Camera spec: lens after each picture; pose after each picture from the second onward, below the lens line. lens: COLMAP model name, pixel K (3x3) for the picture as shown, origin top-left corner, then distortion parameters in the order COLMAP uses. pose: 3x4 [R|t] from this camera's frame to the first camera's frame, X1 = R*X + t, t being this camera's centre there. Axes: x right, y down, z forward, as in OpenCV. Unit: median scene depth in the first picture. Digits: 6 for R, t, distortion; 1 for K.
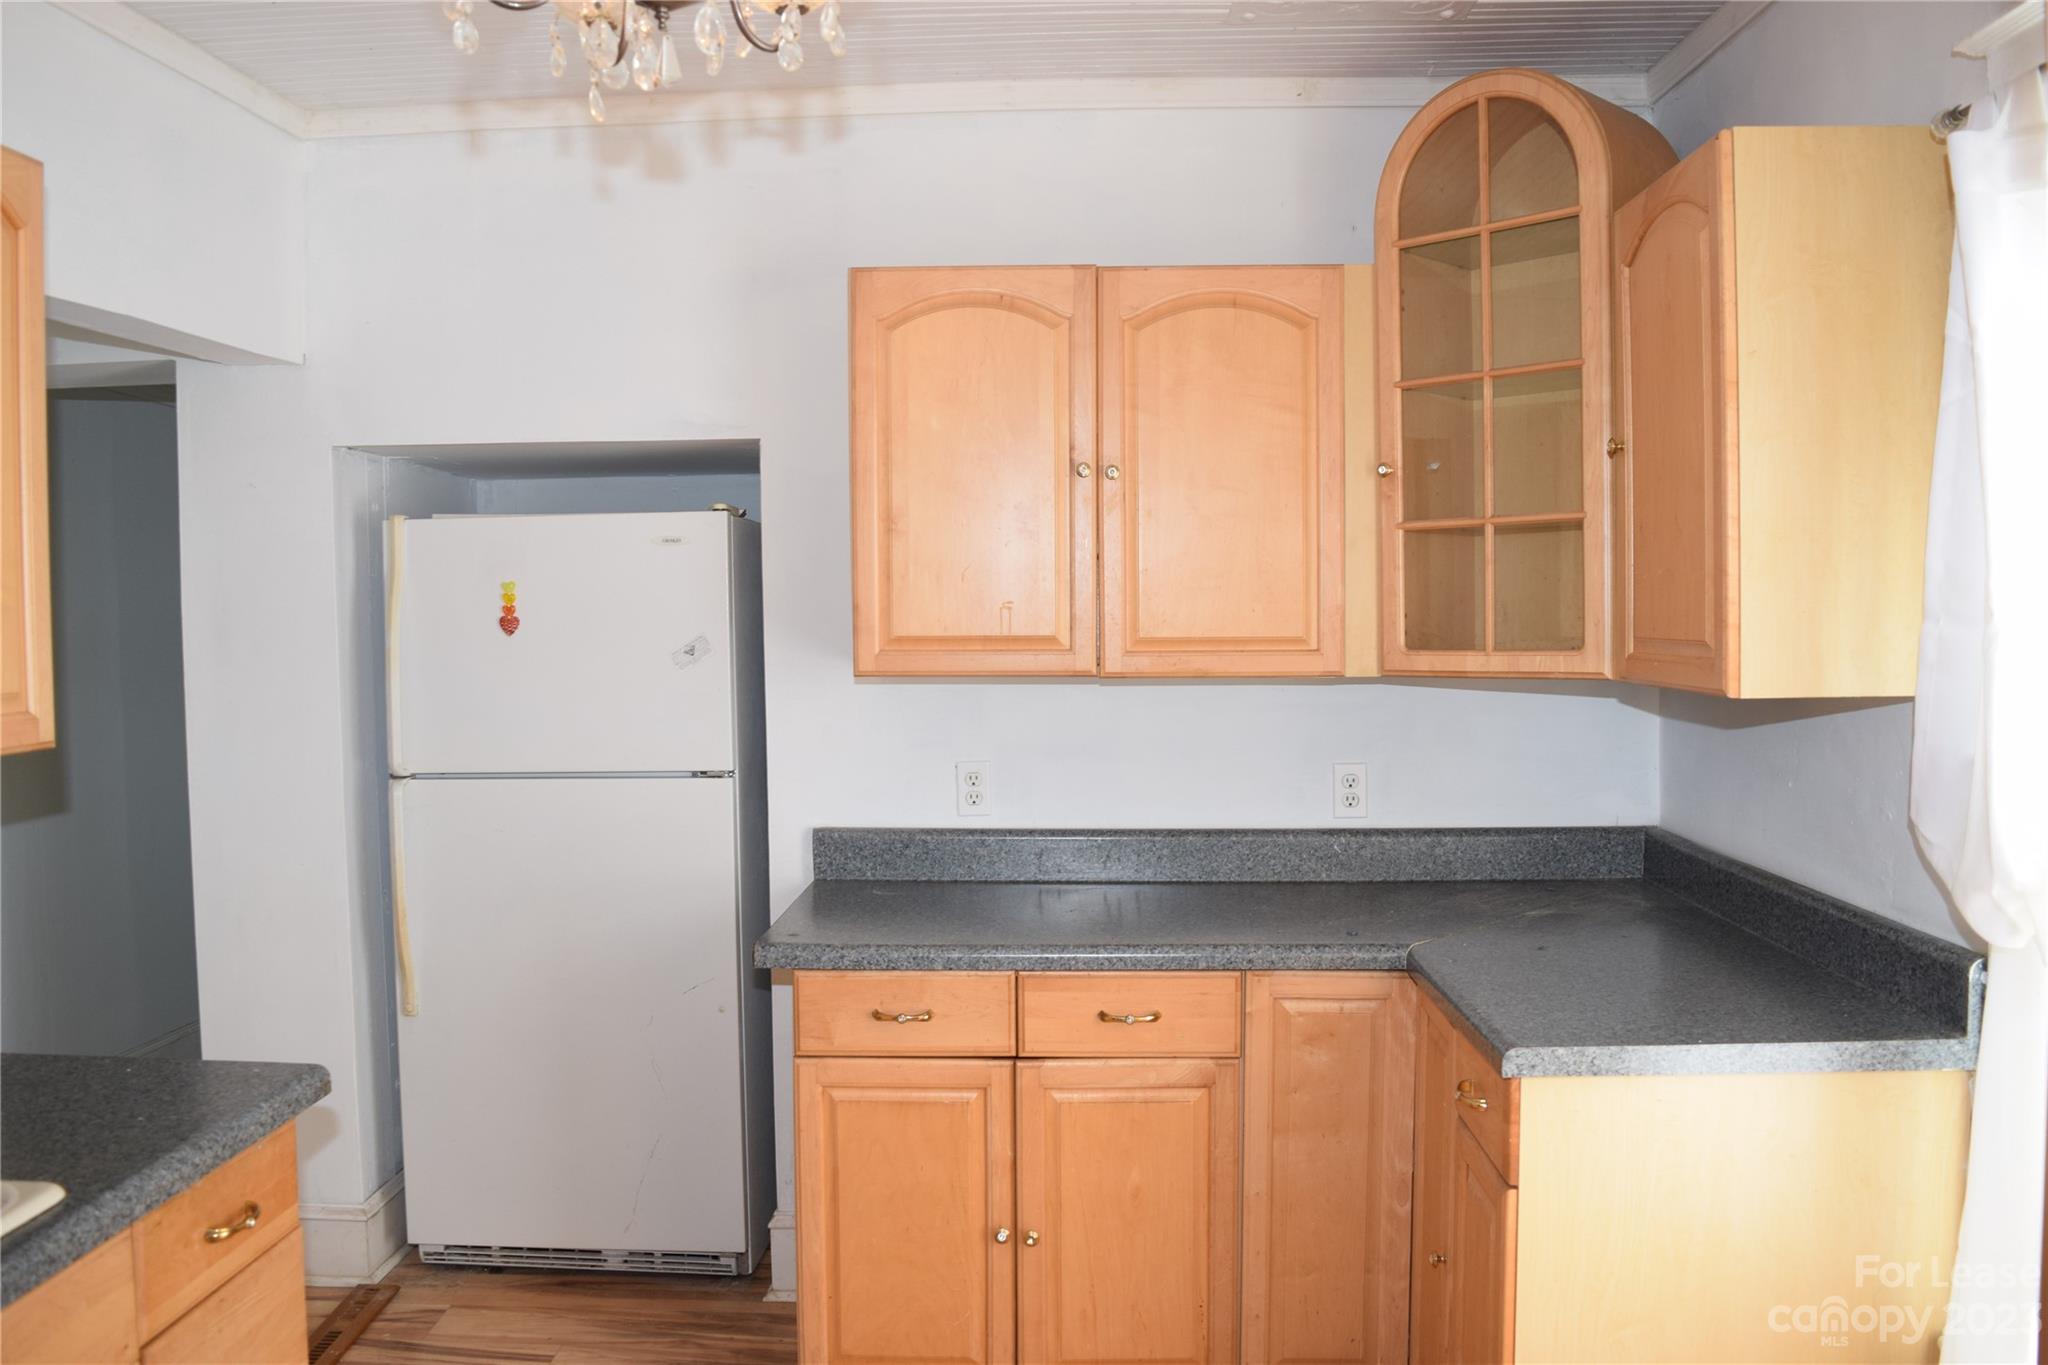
lens RADIAL K [[1609.9, 0, 1019.6], [0, 1609.9, 680.8], [0, 0, 1]] dist [-0.082777, 0.003162]
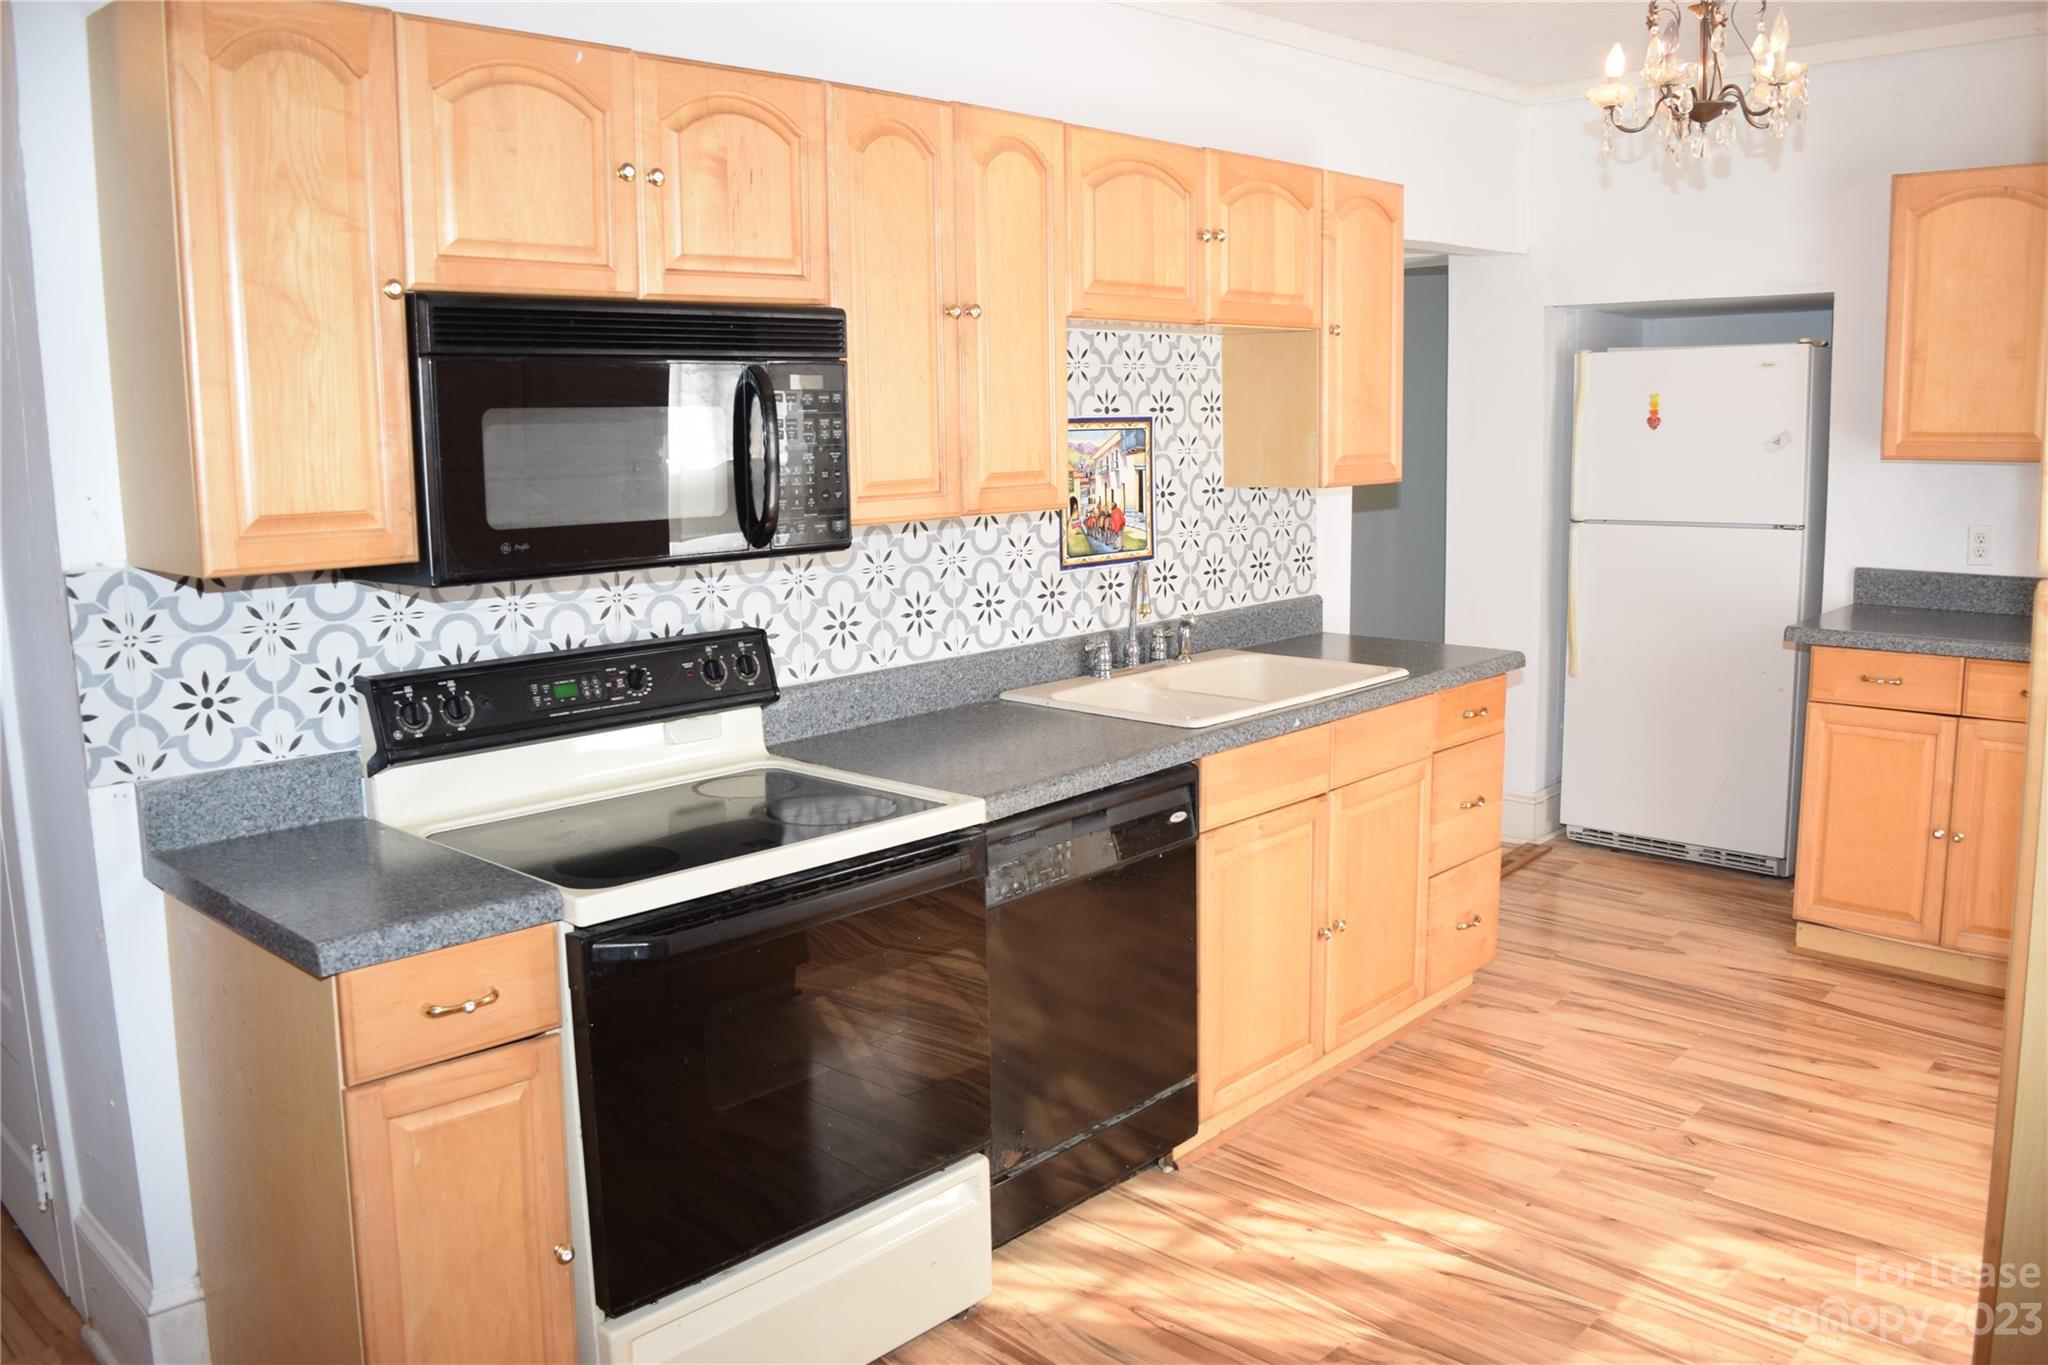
lens RADIAL K [[1609.9, 0, 1019.8], [0, 1609.9, 675.6], [0, 0, 1]] dist [-0.082777, 0.003162]
pose [[0.752873, 0.096667, -0.651029, 0.233027], [-0.017785, 0.991782, 0.126695, 0.023575], [0.657926, -0.083806, 0.748405, -0.547595]]
